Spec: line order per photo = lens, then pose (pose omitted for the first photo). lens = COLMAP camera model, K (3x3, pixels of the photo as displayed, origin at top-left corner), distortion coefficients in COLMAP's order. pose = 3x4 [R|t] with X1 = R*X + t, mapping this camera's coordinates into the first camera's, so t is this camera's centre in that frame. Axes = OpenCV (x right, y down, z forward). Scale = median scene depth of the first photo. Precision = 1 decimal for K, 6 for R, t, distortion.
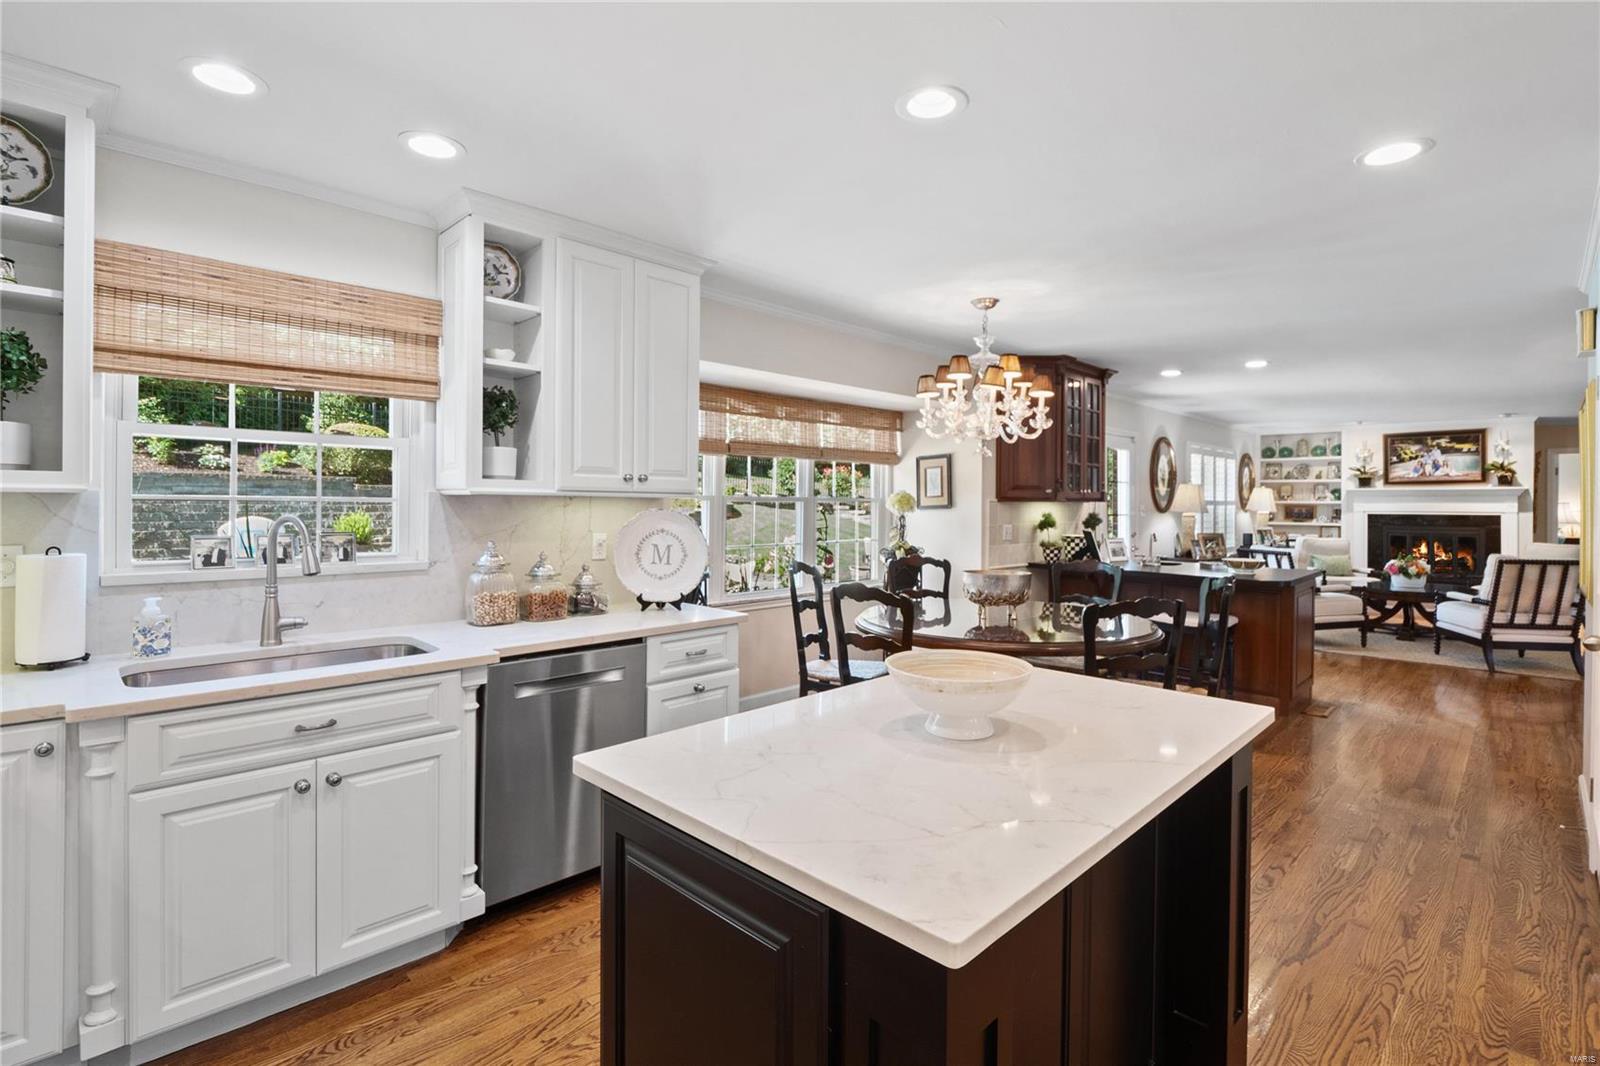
lens RADIAL K [[755.5, 0, 802.6], [0, 755.5, 503.6], [0, 0, 1]] dist [-0.015274, -0.000044]
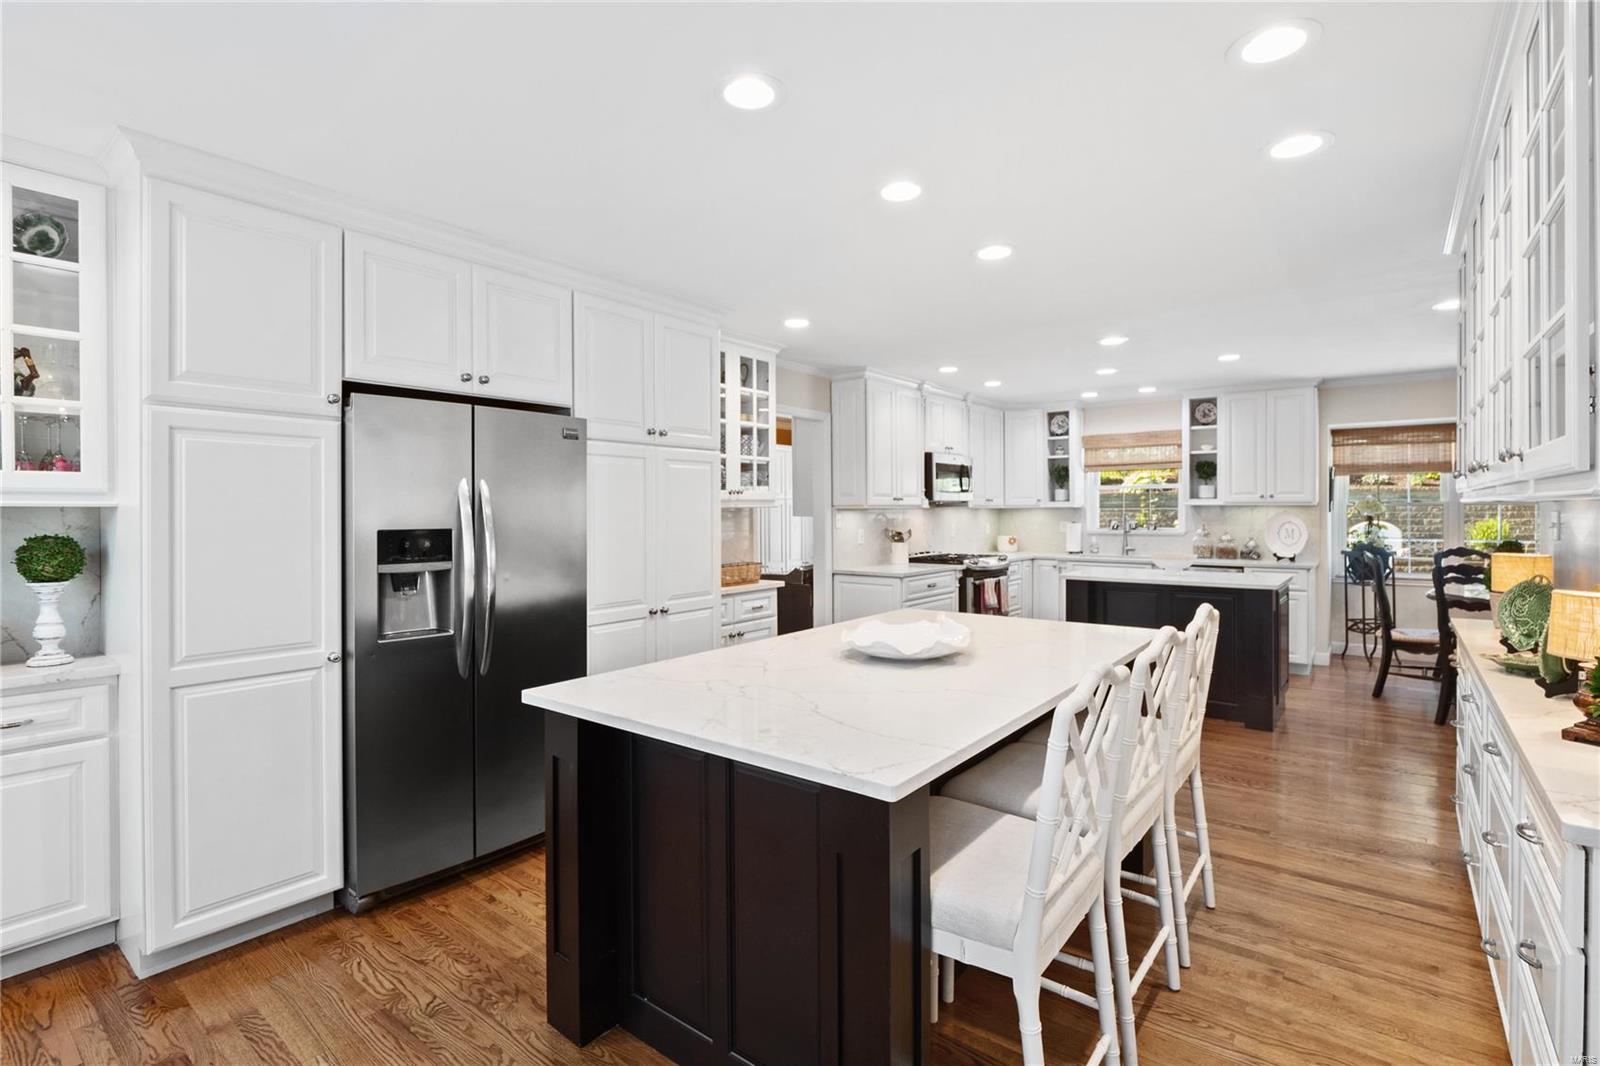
lens RADIAL K [[755.5, 0, 803.8], [0, 755.5, 511.9], [0, 0, 1]] dist [-0.015274, -0.000044]
pose [[0.110608, -0.006453, -0.993843, 0.561968], [0.003719, 0.999975, -0.006079, 0.005875], [0.993857, -0.003023, 0.110629, -0.167486]]
